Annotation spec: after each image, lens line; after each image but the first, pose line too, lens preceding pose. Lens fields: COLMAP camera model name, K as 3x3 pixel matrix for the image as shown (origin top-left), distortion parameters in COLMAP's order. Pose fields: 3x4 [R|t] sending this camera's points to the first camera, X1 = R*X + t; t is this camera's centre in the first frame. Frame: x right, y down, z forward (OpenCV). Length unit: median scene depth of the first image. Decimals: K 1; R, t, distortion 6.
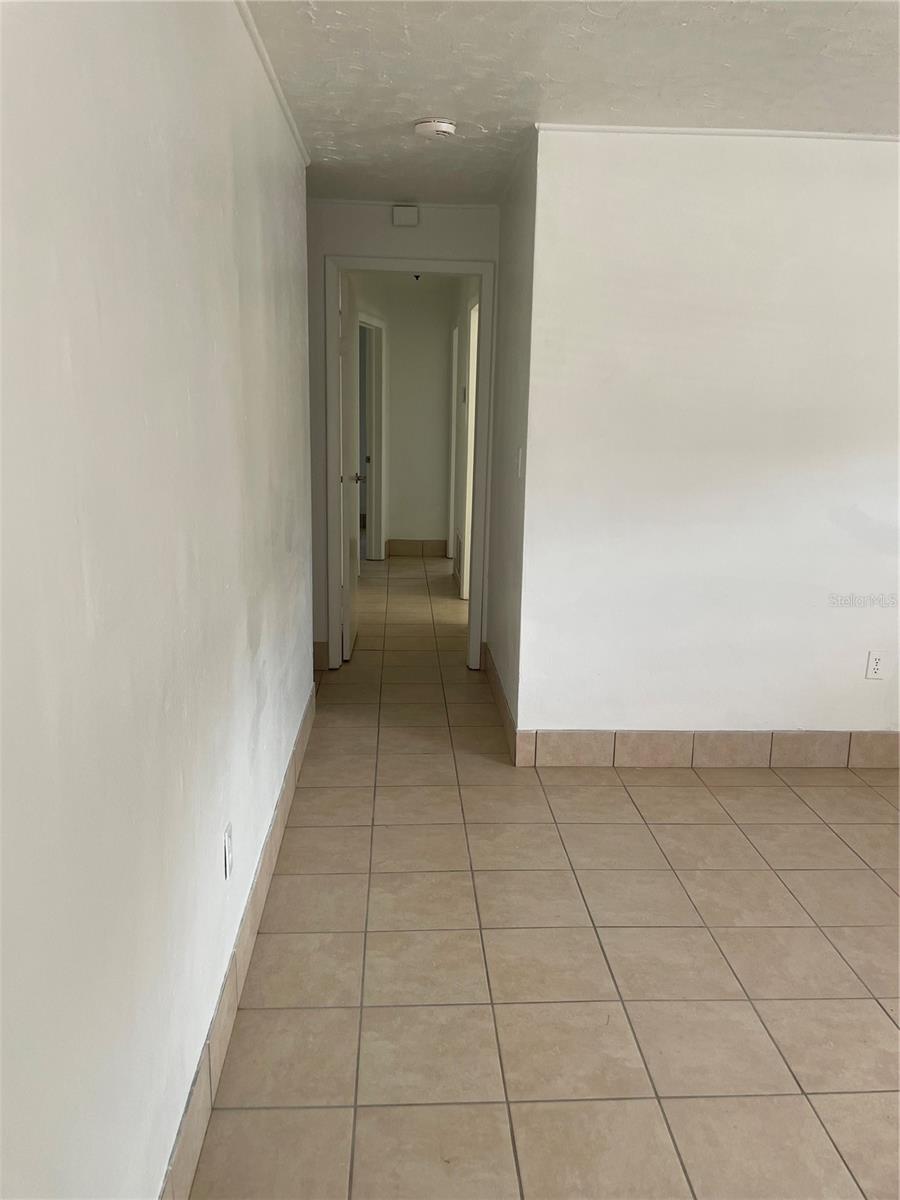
lens RADIAL K [[894.6, 0, 450.0], [0, 894.6, 600.0], [0, 0, 1]] dist [0.002675, 0.004853]
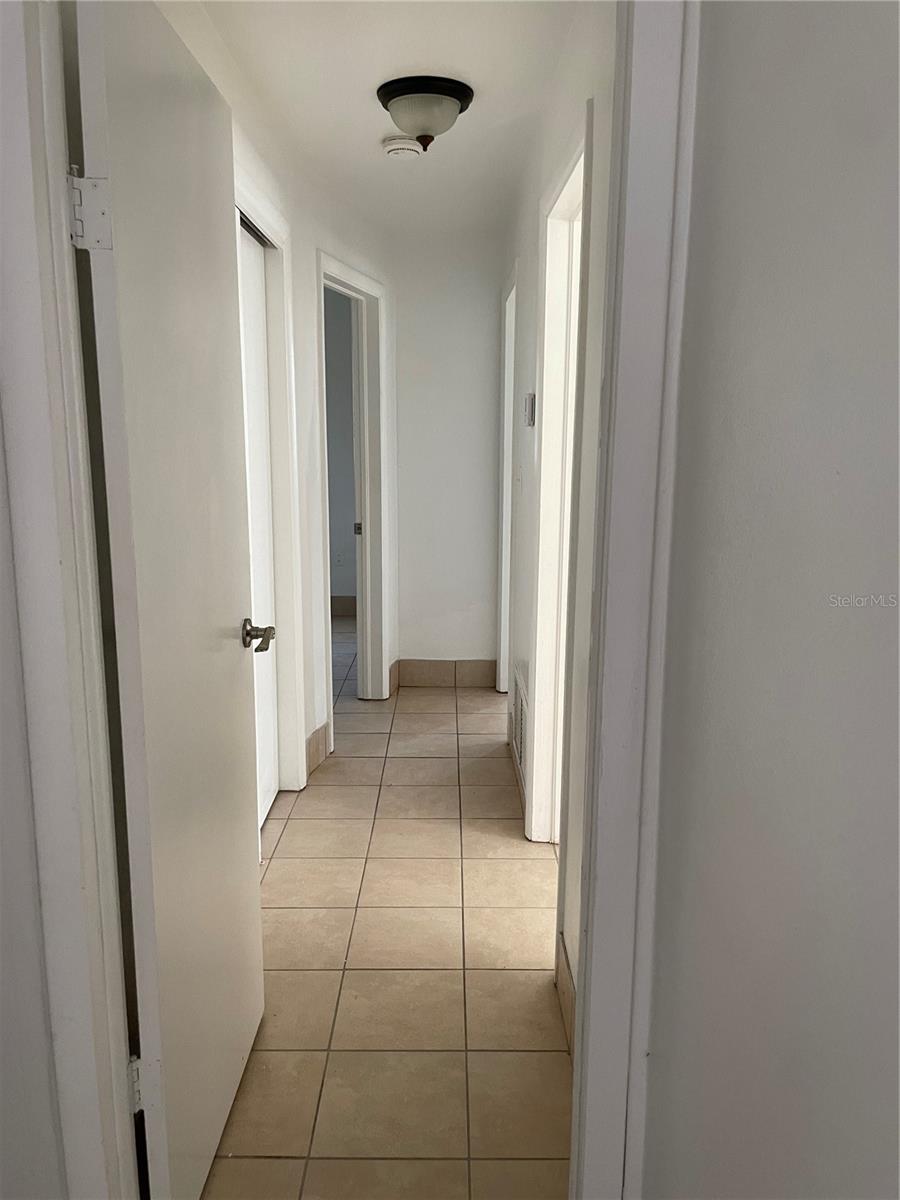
lens RADIAL K [[894.6, 0, 450.0], [0, 894.6, 600.0], [0, 0, 1]] dist [0.002675, 0.004853]
pose [[0.998518, -0.002866, -0.054344, -0.001521], [0.001492, 0.999678, -0.025316, -0.096542], [0.054399, 0.025197, 0.998201, 0.429881]]
